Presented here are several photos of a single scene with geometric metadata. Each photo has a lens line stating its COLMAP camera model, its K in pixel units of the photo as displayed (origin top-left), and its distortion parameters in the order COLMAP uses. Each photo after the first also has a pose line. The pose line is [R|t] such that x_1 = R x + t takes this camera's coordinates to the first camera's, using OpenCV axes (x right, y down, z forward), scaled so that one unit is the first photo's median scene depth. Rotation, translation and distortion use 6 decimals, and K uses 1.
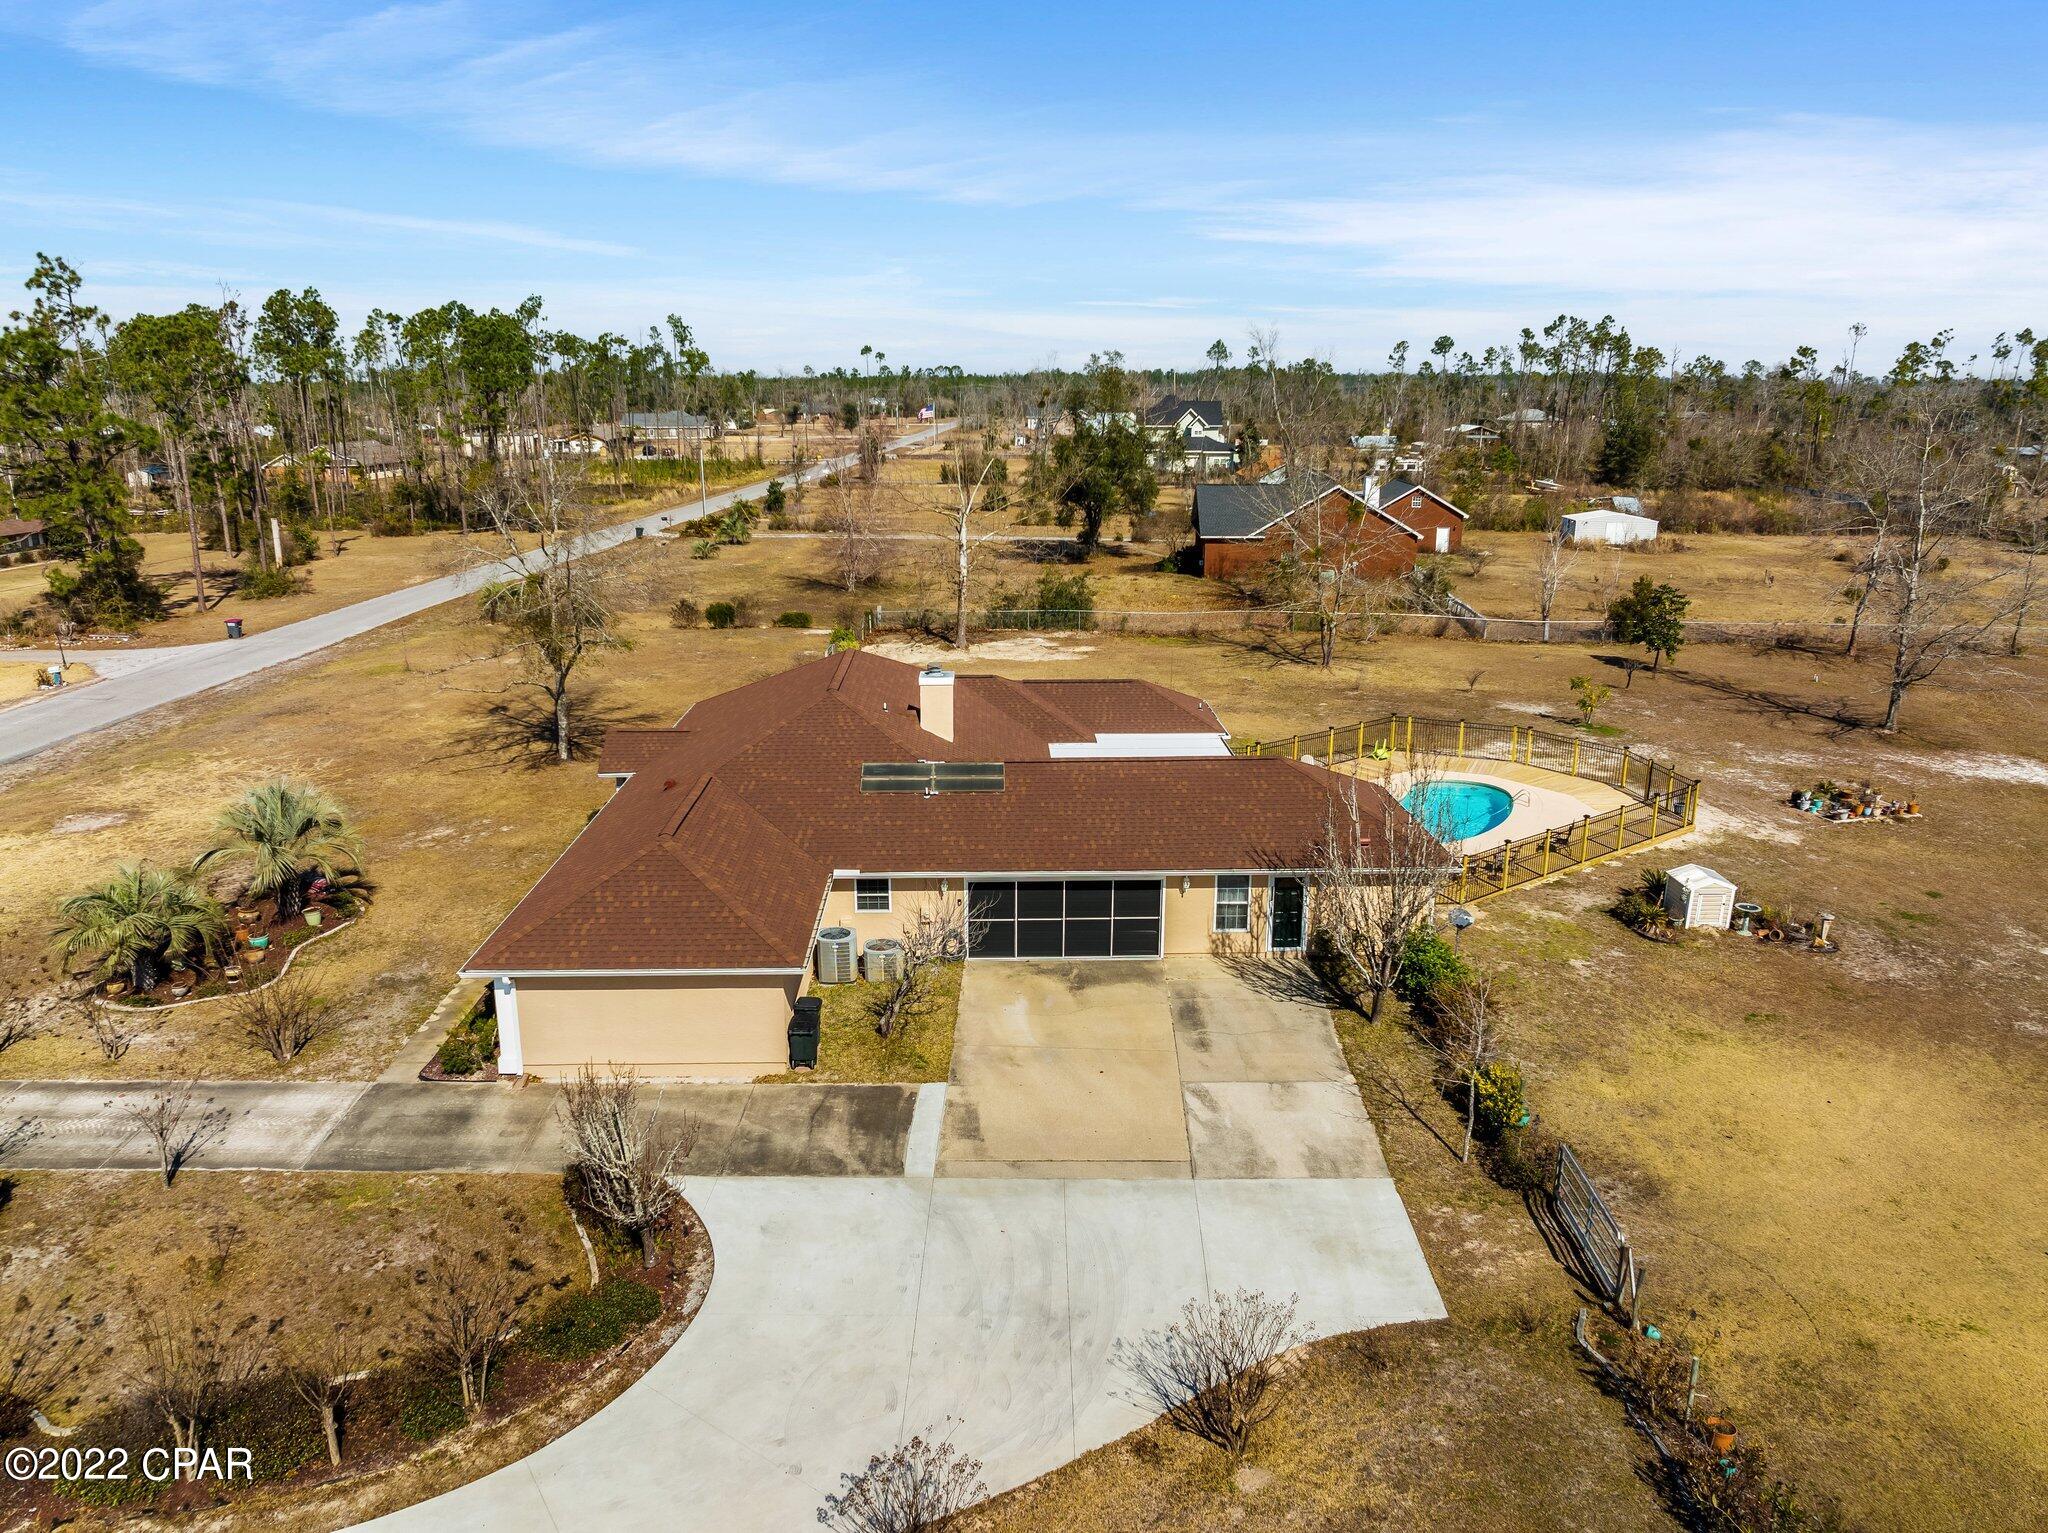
lens RADIAL K [[1444.3, 0, 1024.0], [0, 1444.3, 766.5], [0, 0, 1]] dist [-0.035072, 0.002322]
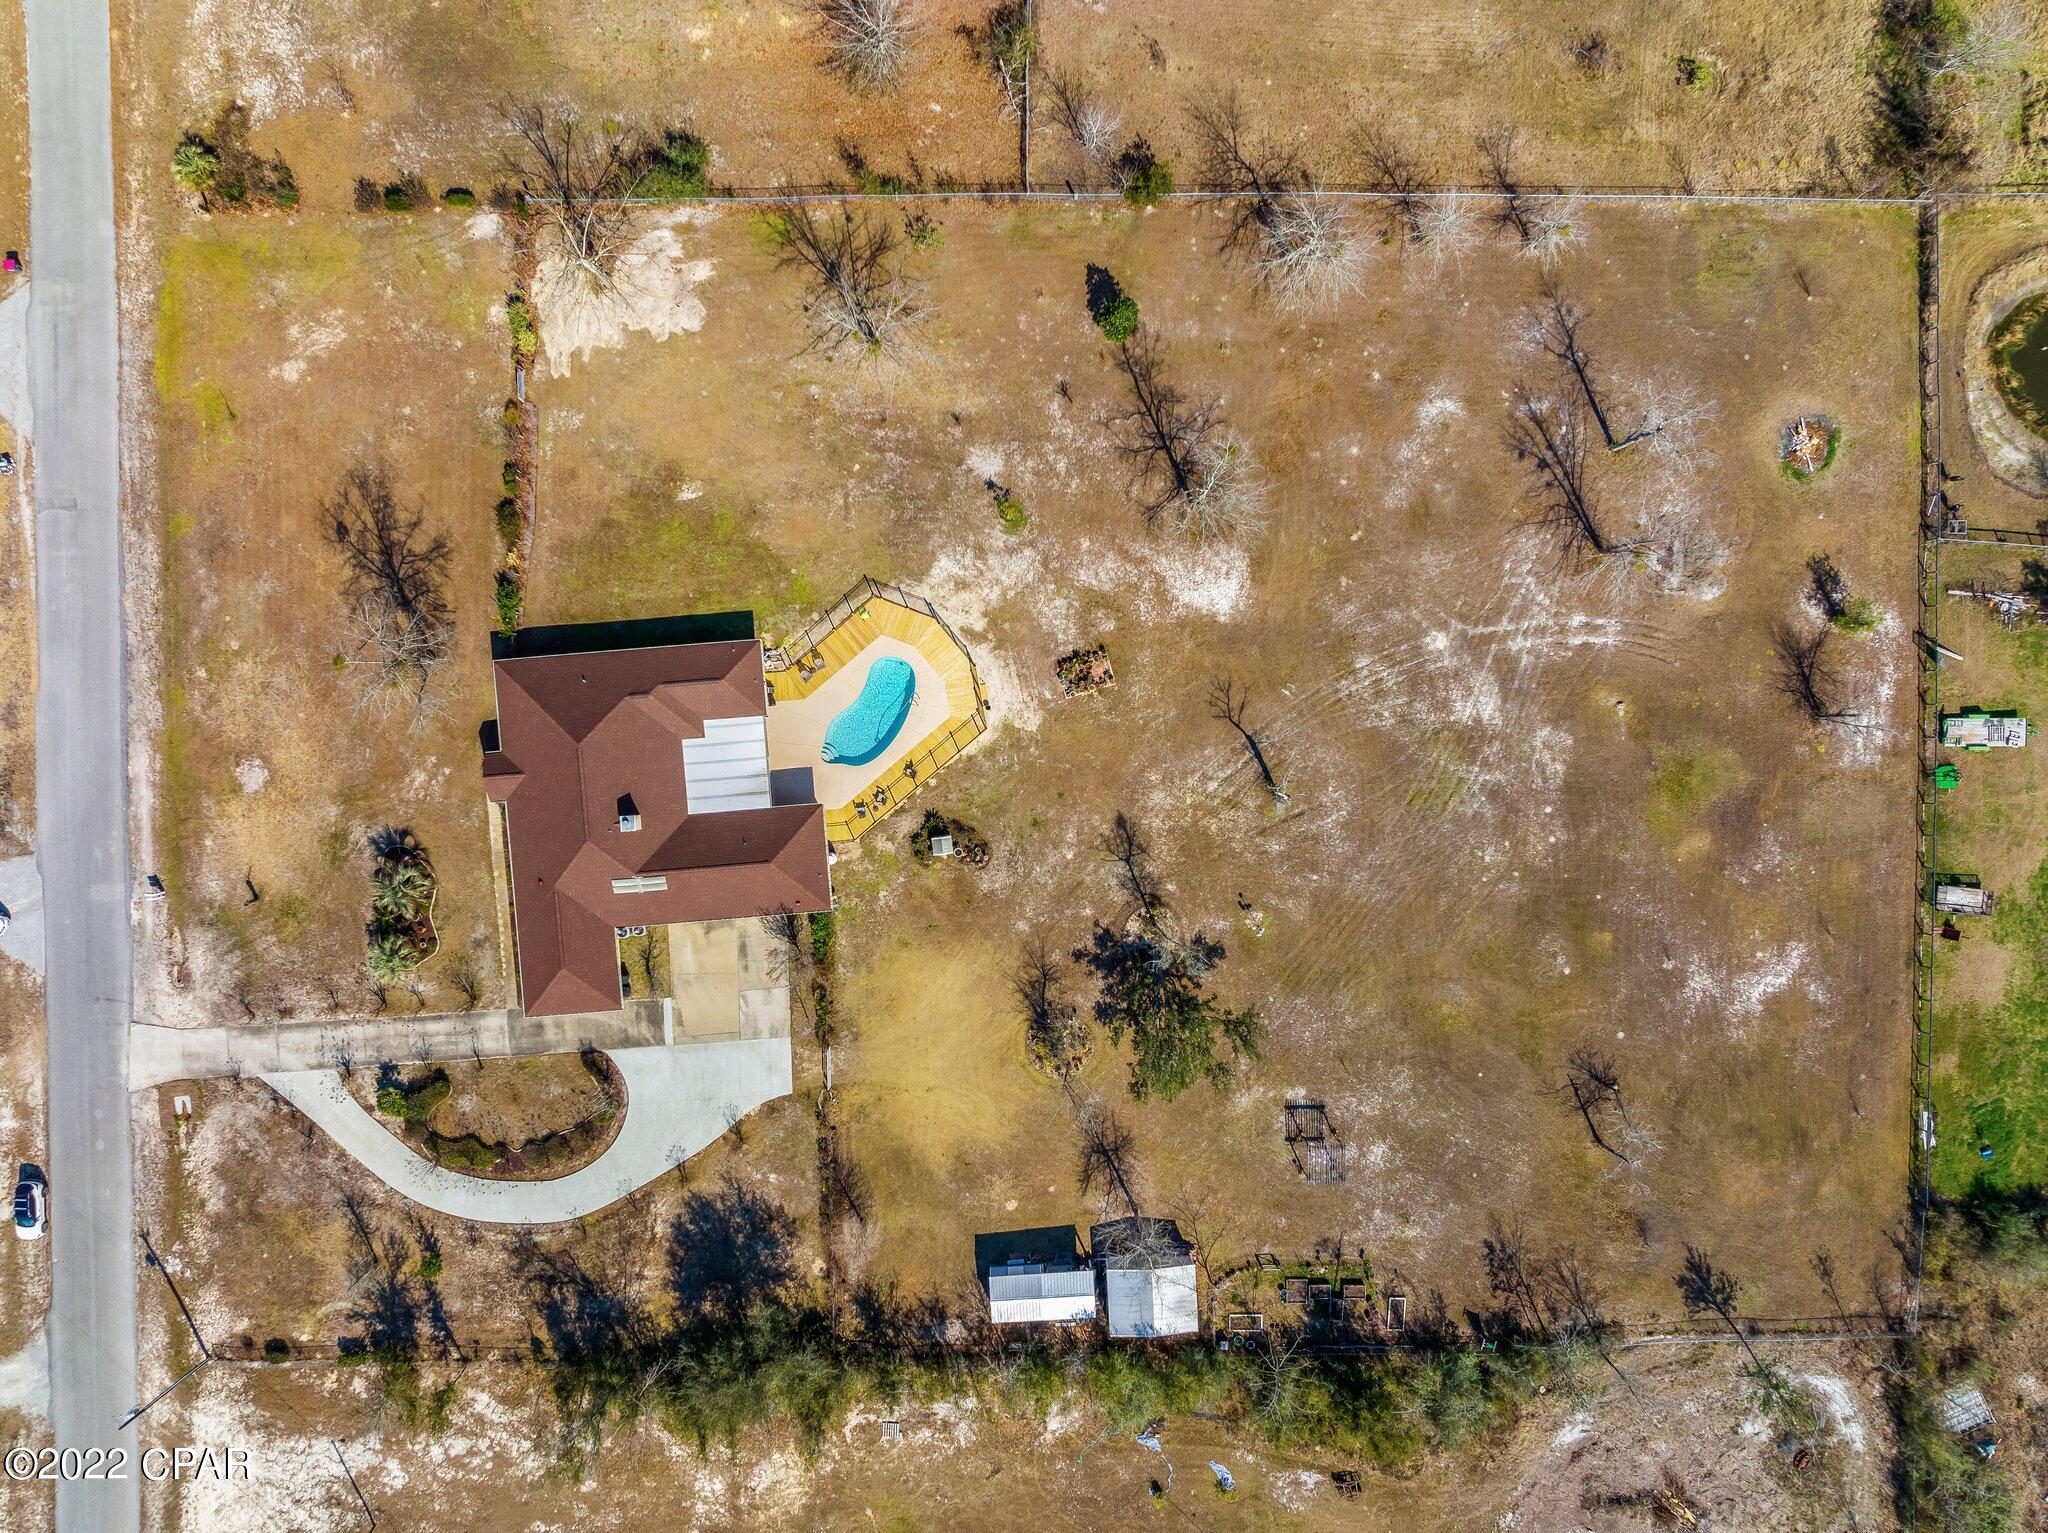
lens RADIAL K [[1437.5, 0, 1024.0], [0, 1437.5, 766.5], [0, 0, 1]] dist [-0.006397, -0.001714]
pose [[0.998632, -0.052163, 0.003732, 0.735124], [0.008855, 0.238986, 0.970983, -2.957775], [-0.051541, -0.969621, 0.239121, 0.603022]]
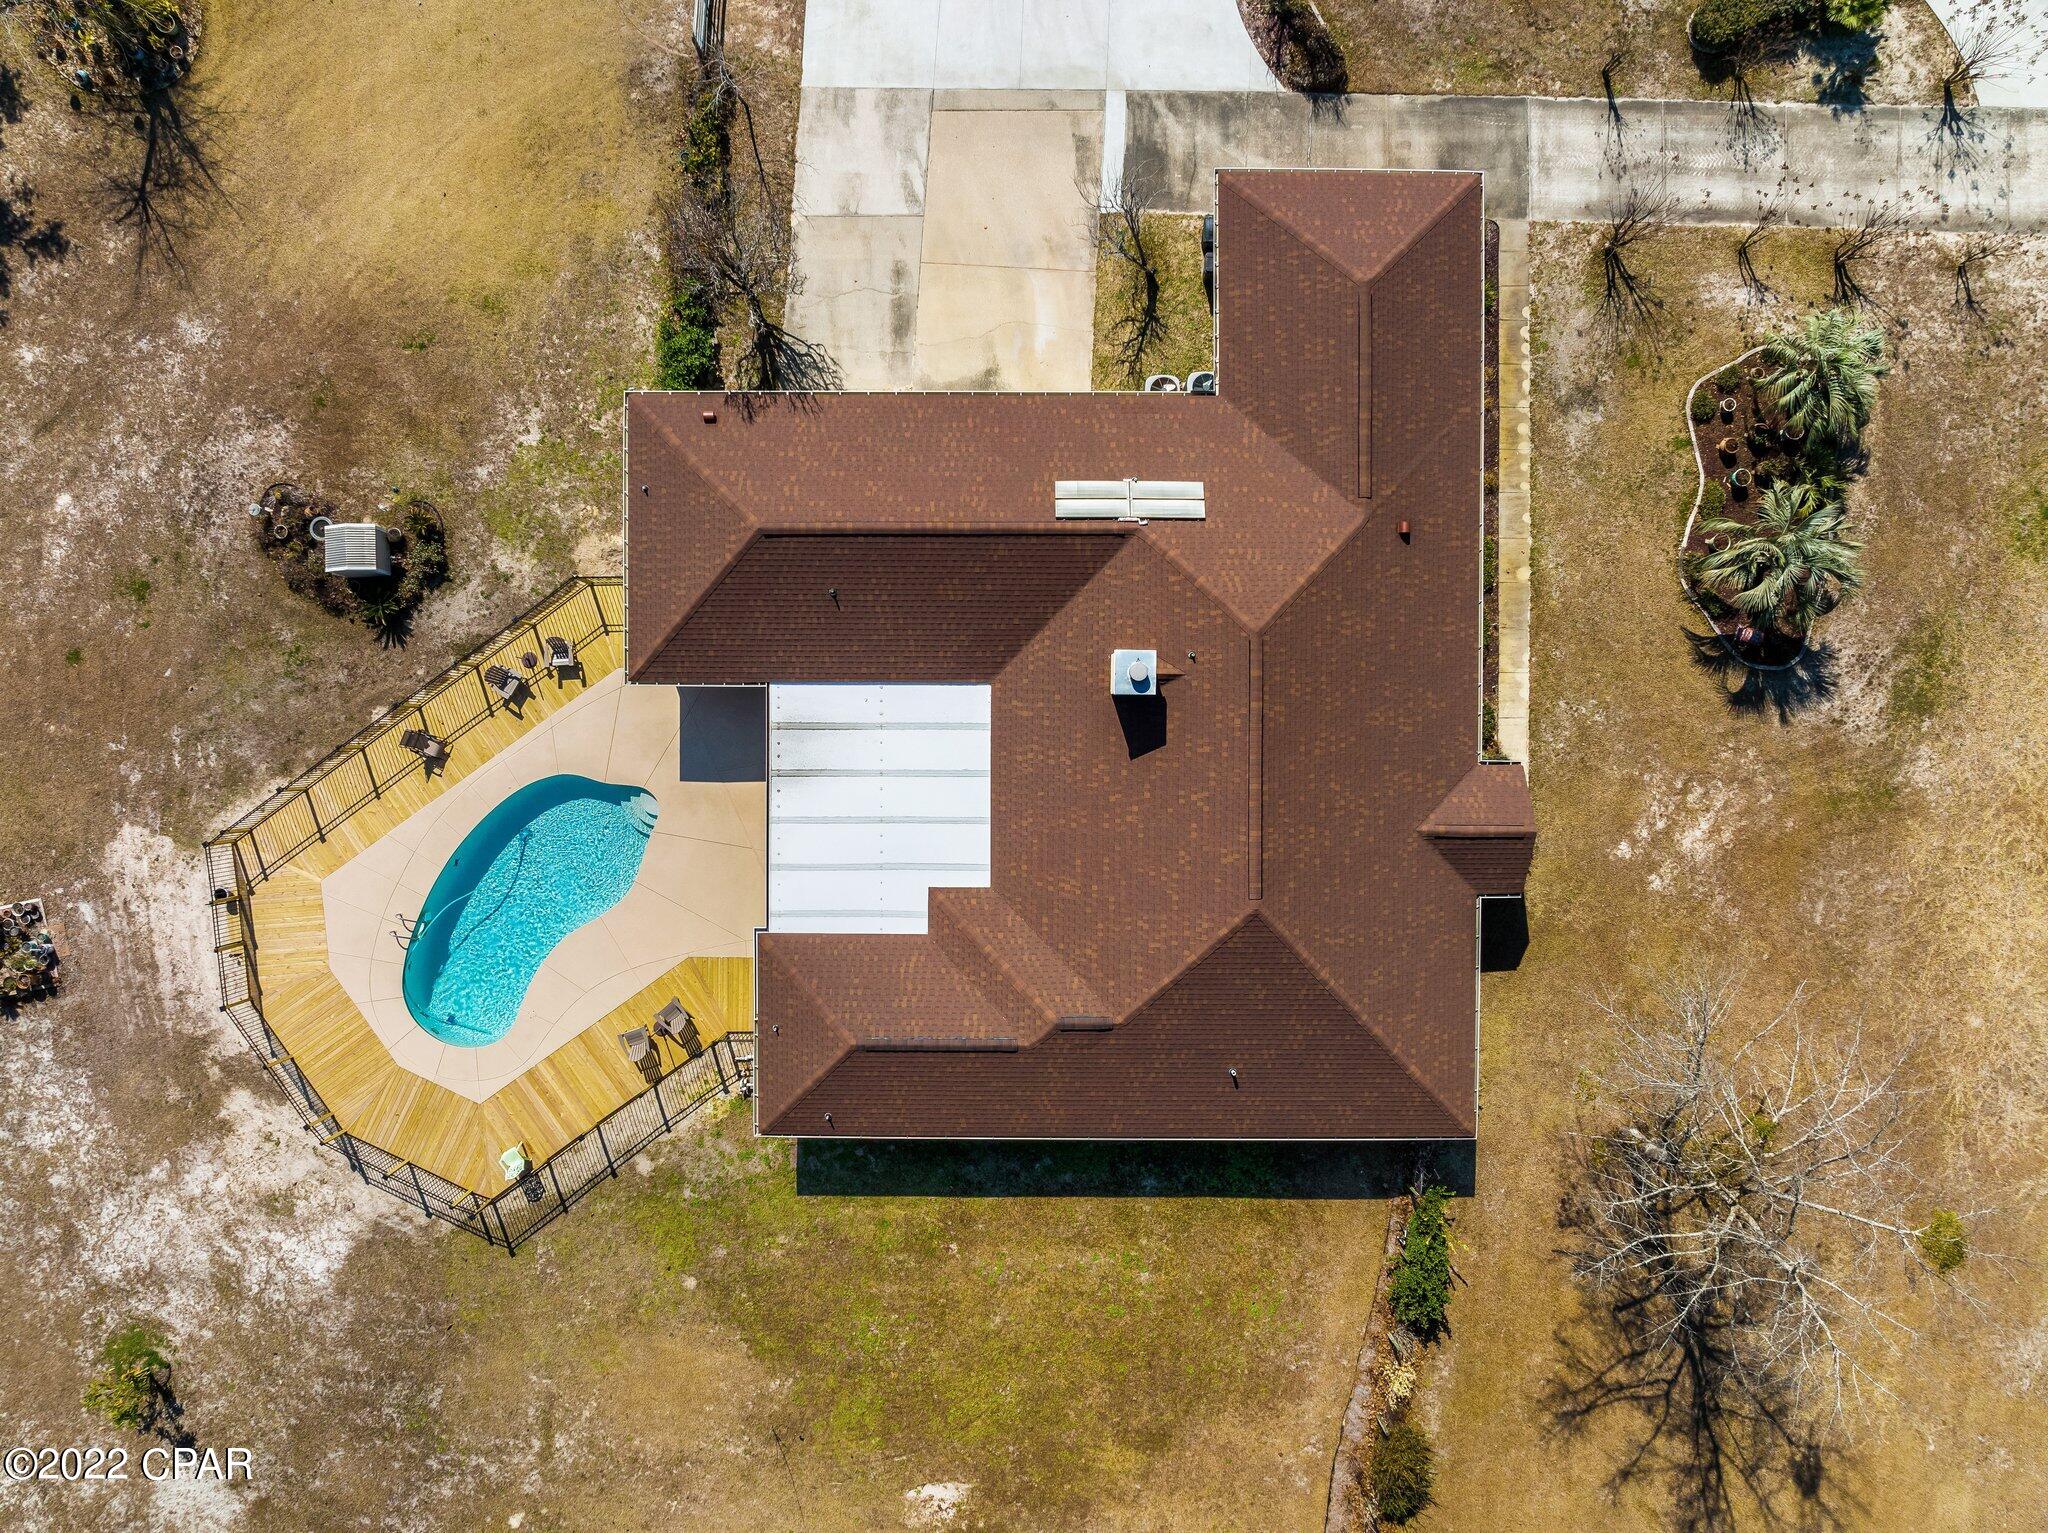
lens RADIAL K [[1411.4, 0, 1009.3], [0, 1411.4, 768.1], [0, 0, 1]] dist [-0.059040, 0.032036]
pose [[-0.999470, -0.032486, 0.002083, 0.010089], [0.010946, -0.275103, 0.961352, -1.052950], [-0.030657, 0.960866, 0.275313, 1.030080]]
